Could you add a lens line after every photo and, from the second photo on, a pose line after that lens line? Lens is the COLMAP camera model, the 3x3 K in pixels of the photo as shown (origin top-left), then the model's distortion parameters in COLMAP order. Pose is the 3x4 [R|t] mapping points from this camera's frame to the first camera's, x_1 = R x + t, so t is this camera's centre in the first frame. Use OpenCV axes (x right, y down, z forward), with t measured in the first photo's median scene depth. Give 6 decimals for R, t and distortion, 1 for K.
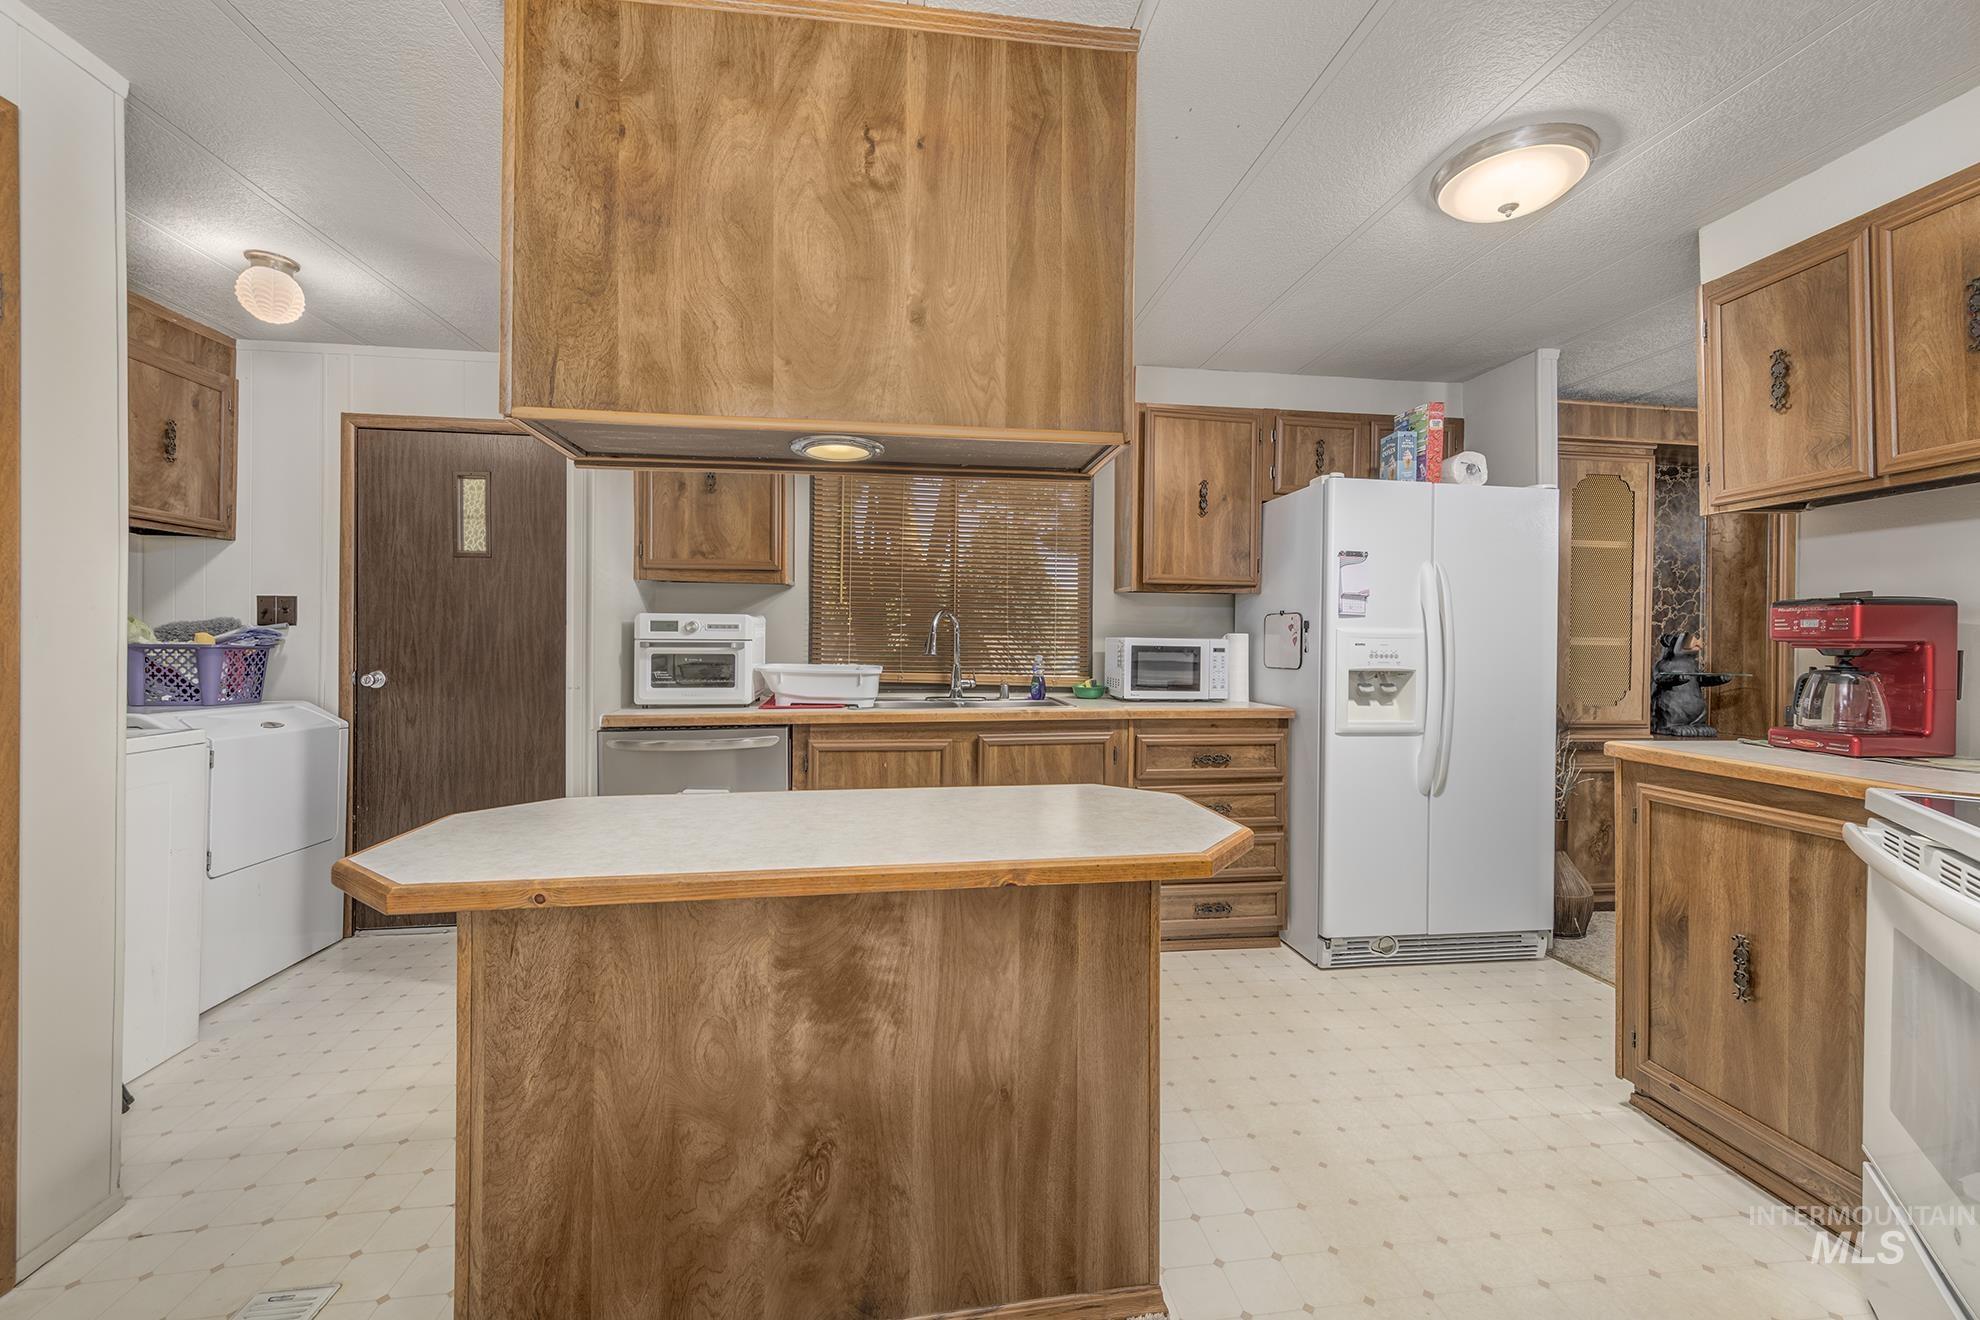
lens RADIAL K [[769.7, 0, 1003.9], [0, 769.7, 644.0], [0, 0, 1]] dist [0.002006, 0.000092]
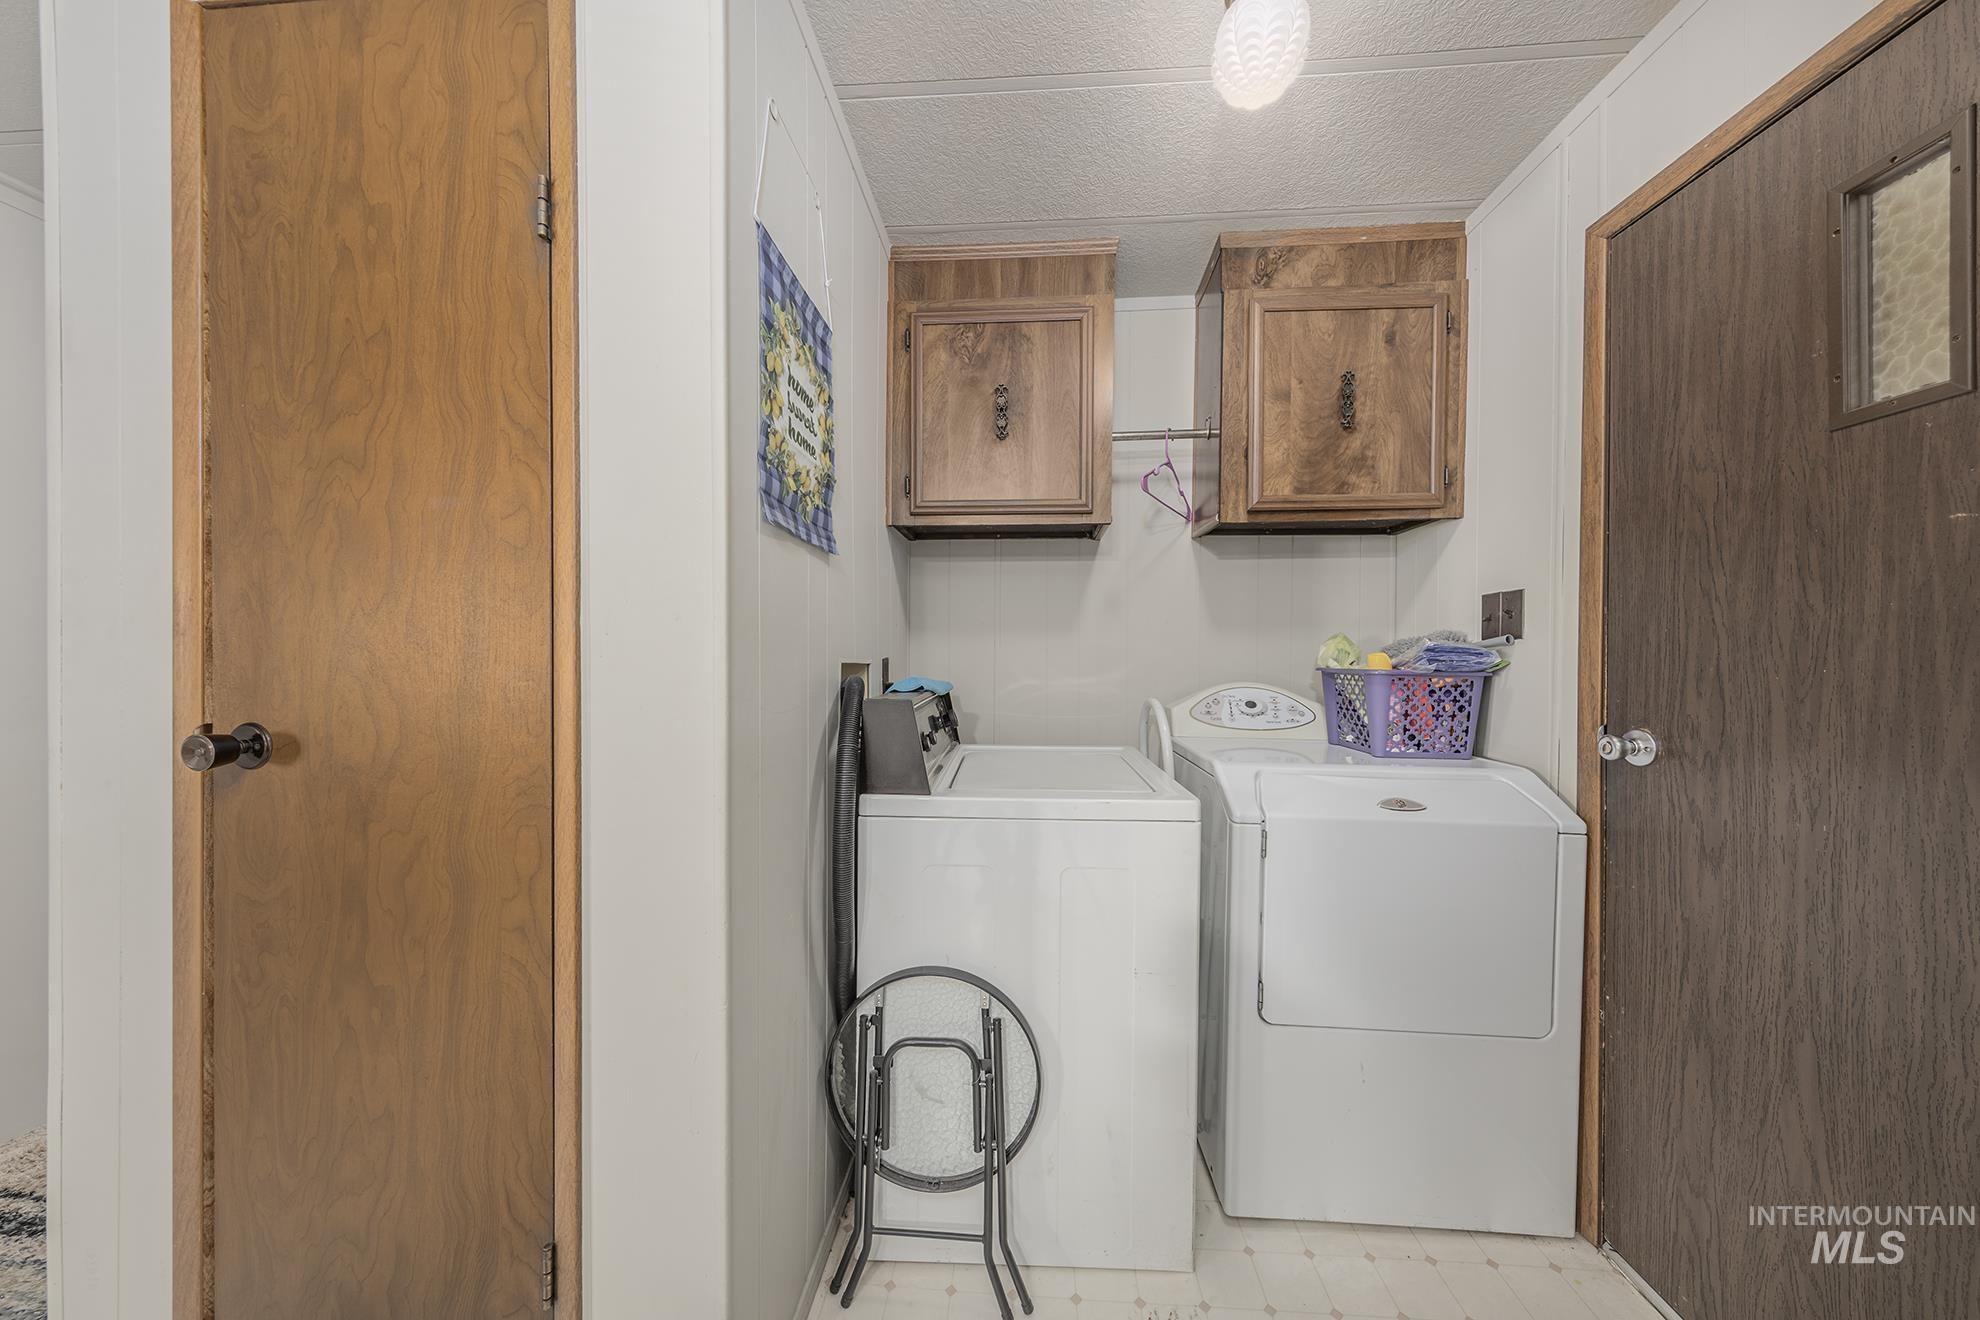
lens RADIAL K [[628.4, 0, 1000.7], [0, 628.4, 660.5], [0, 0, 1]] dist [0.005499, -0.000452]
pose [[-0.214372, 0.002152, -0.976750, -0.371655], [-0.002650, 0.999993, 0.002785, -0.007635], [0.976749, 0.003185, -0.214364, 0.739228]]
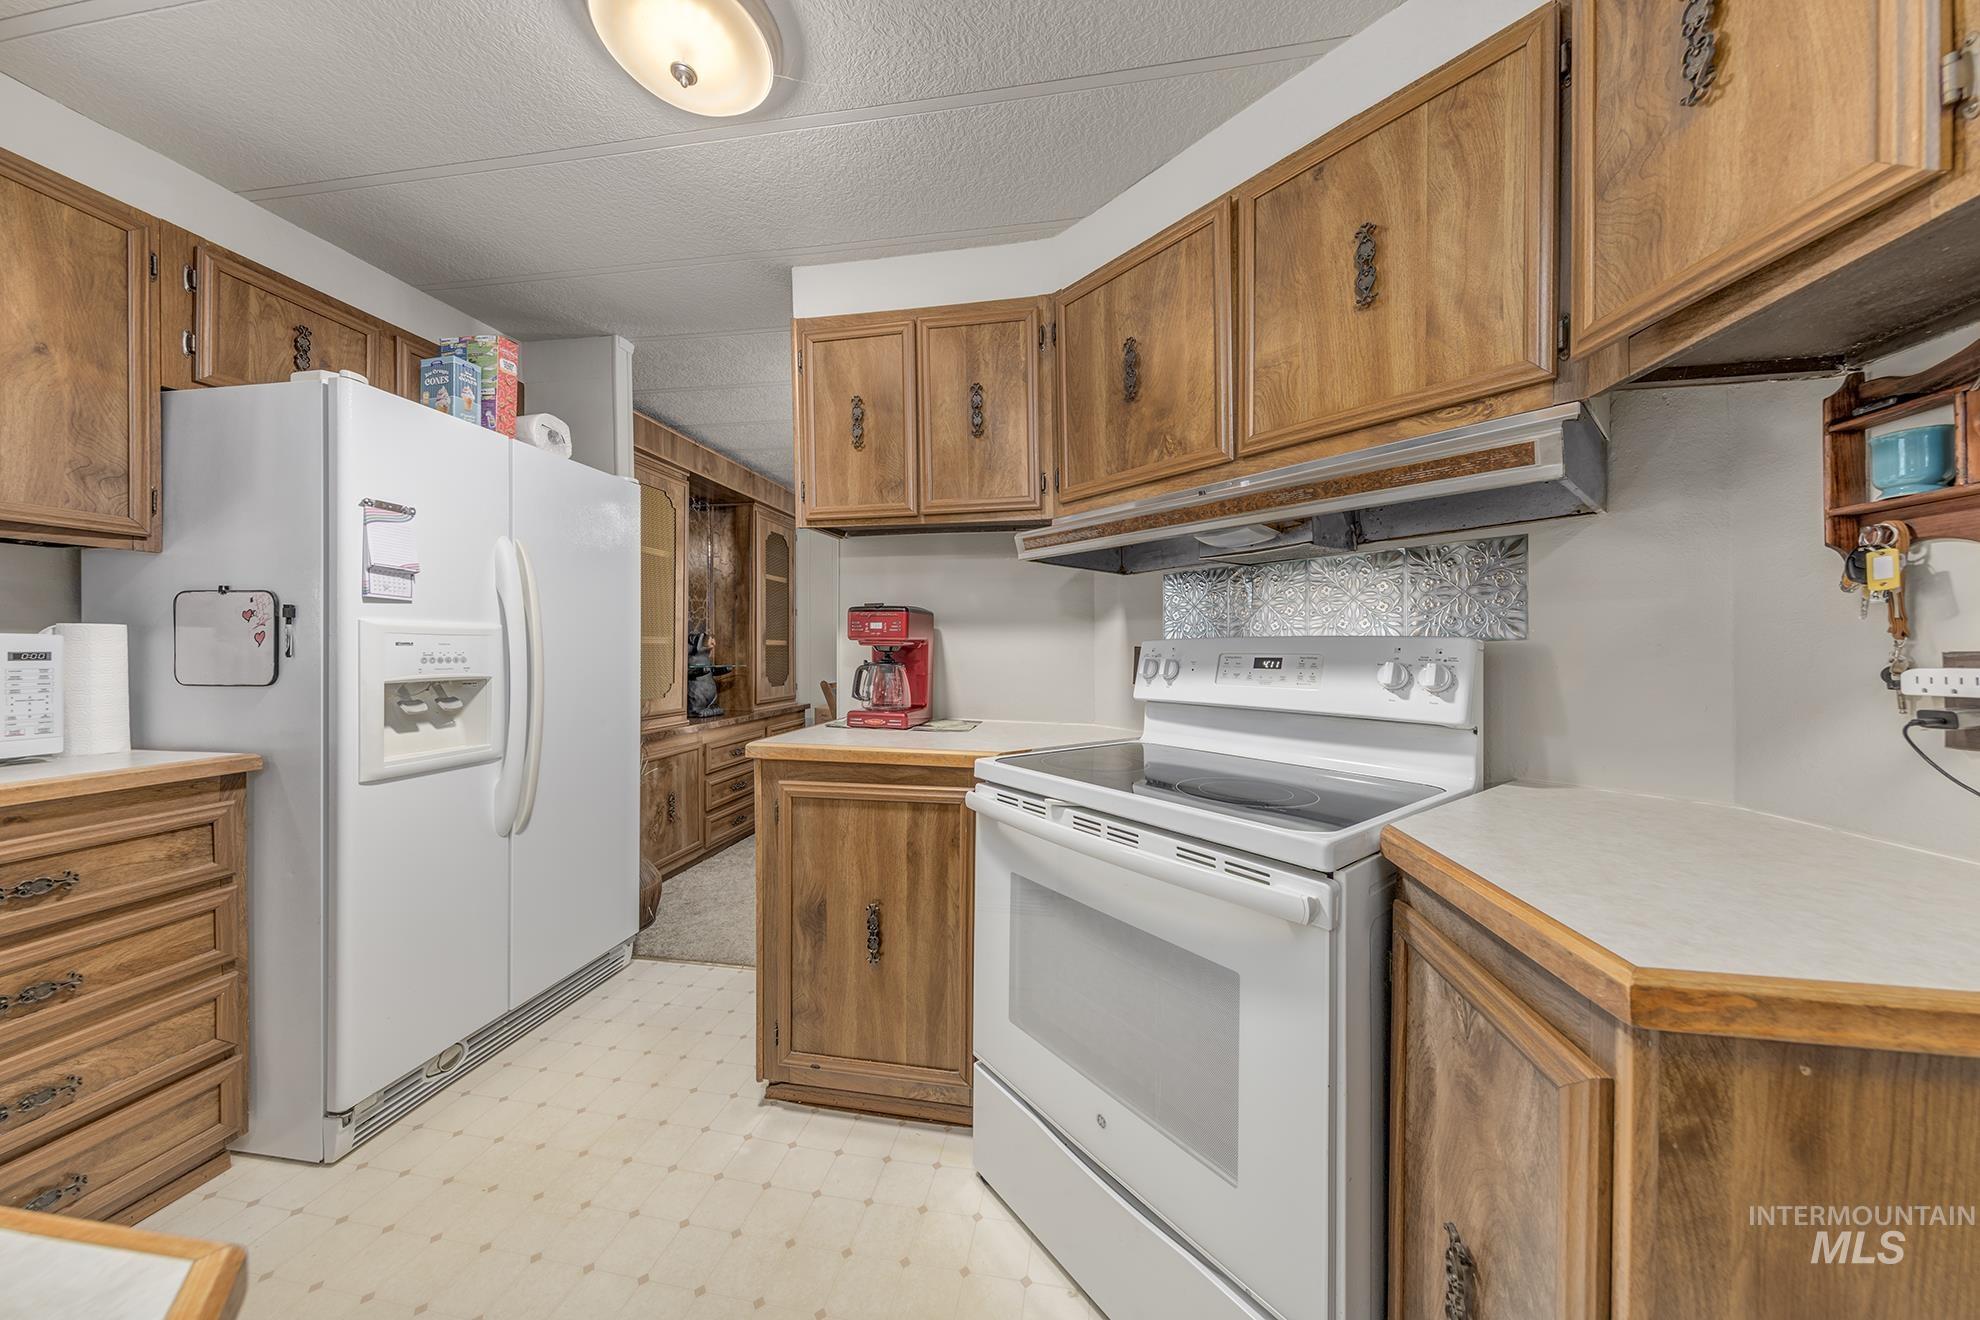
lens RADIAL K [[628.4, 0, 1001.4], [0, 628.4, 650.4], [0, 0, 1]] dist [0.005499, -0.000452]
pose [[0.300528, -0.014010, 0.953670, 0.088438], [0.002566, 0.999900, 0.013881, 0.000045], [-0.953769, -0.001725, 0.300534, 0.319521]]
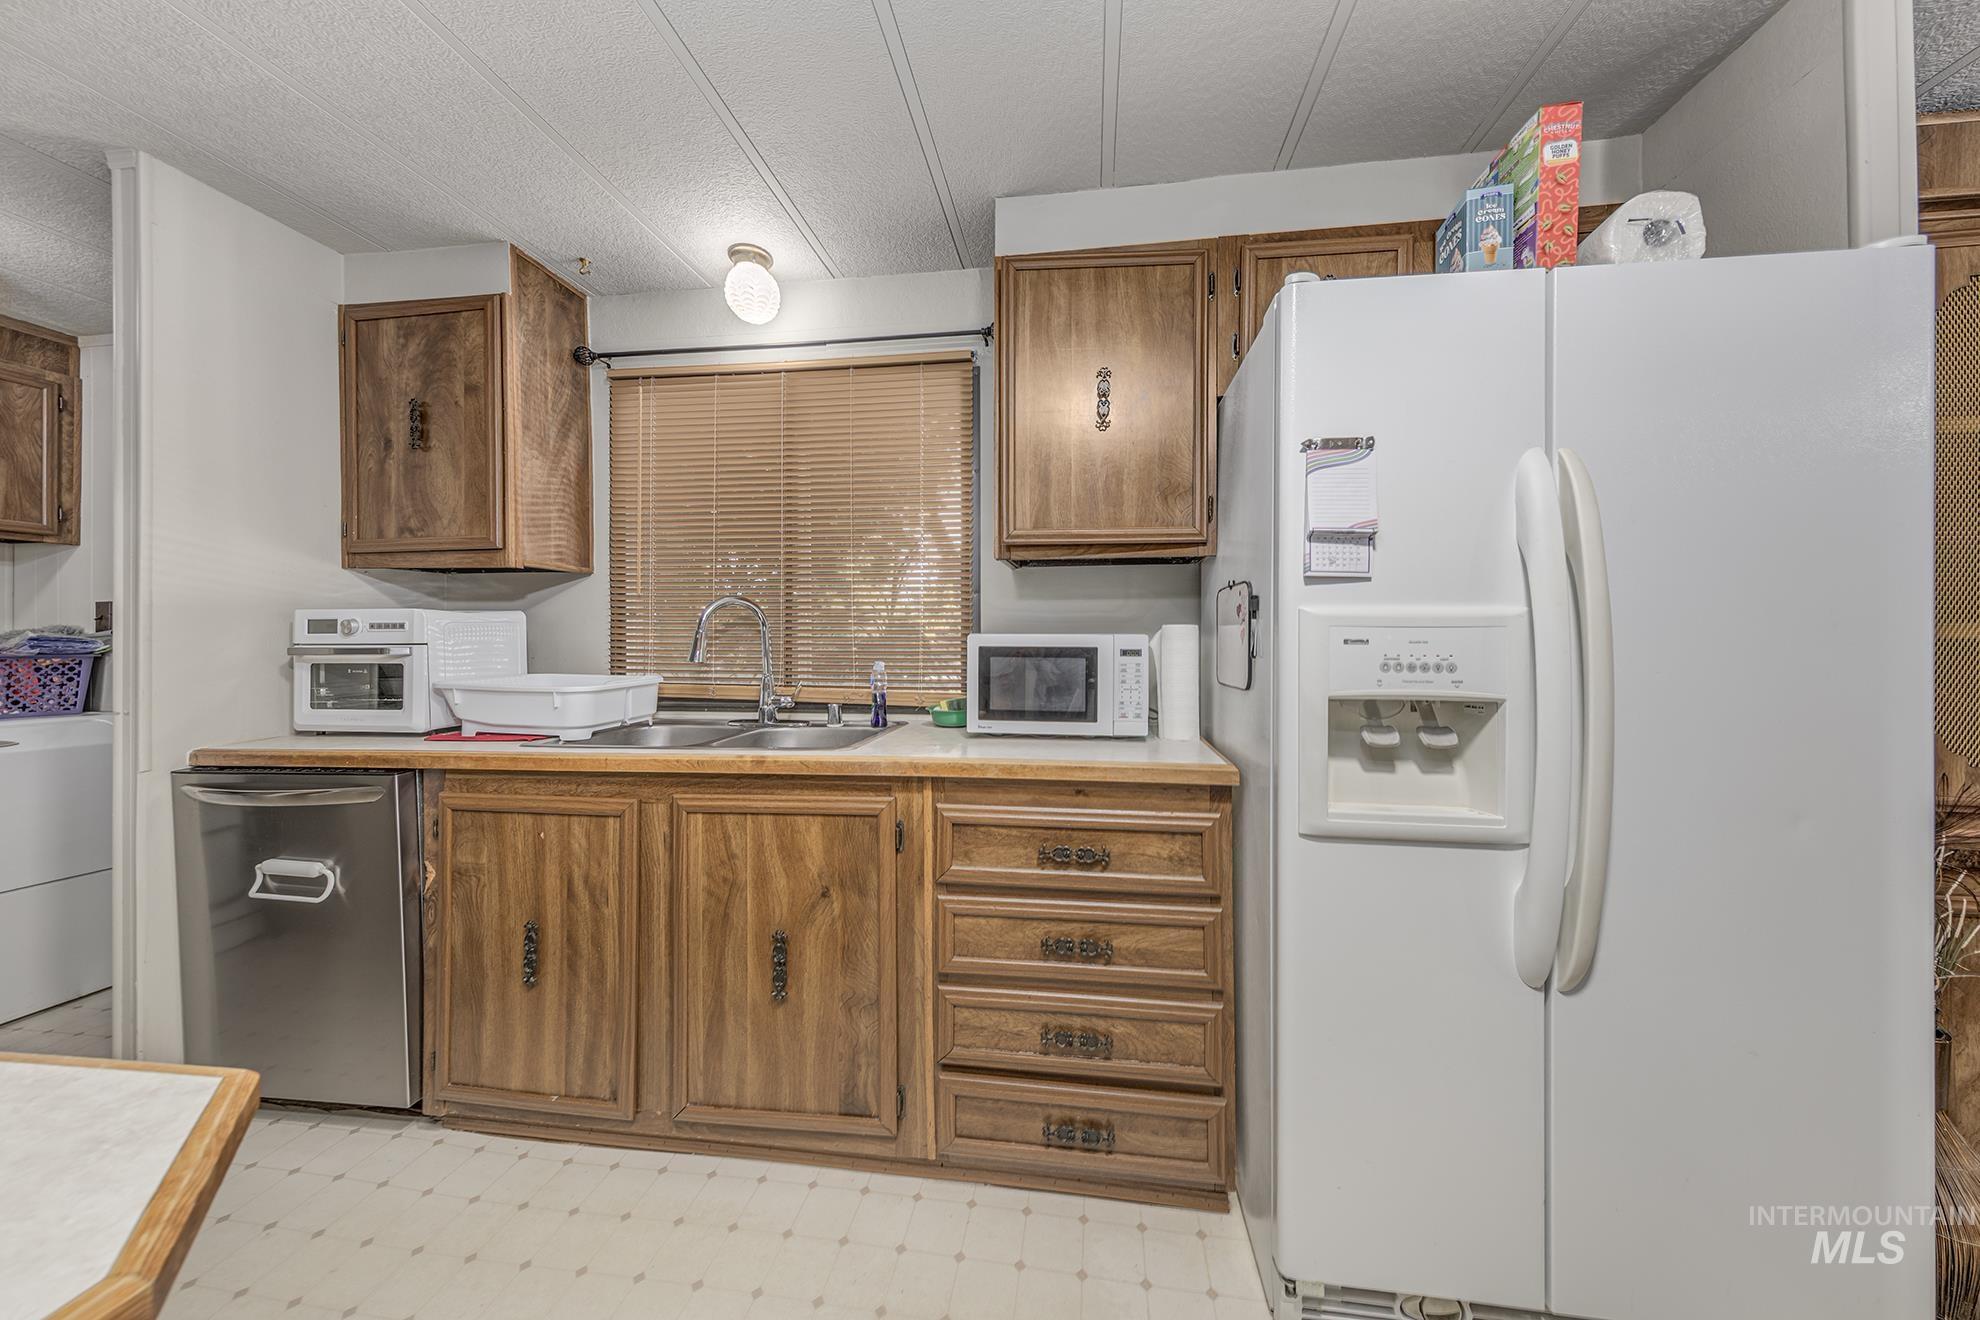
lens RADIAL K [[628.4, 0, 1010.5], [0, 628.4, 637.0], [0, 0, 1]] dist [0.005499, -0.000452]
pose [[0.963413, -0.011621, -0.267770, 0.349036], [0.010141, 0.999925, -0.006908, -0.001720], [0.267830, 0.003940, 0.963458, 0.561946]]
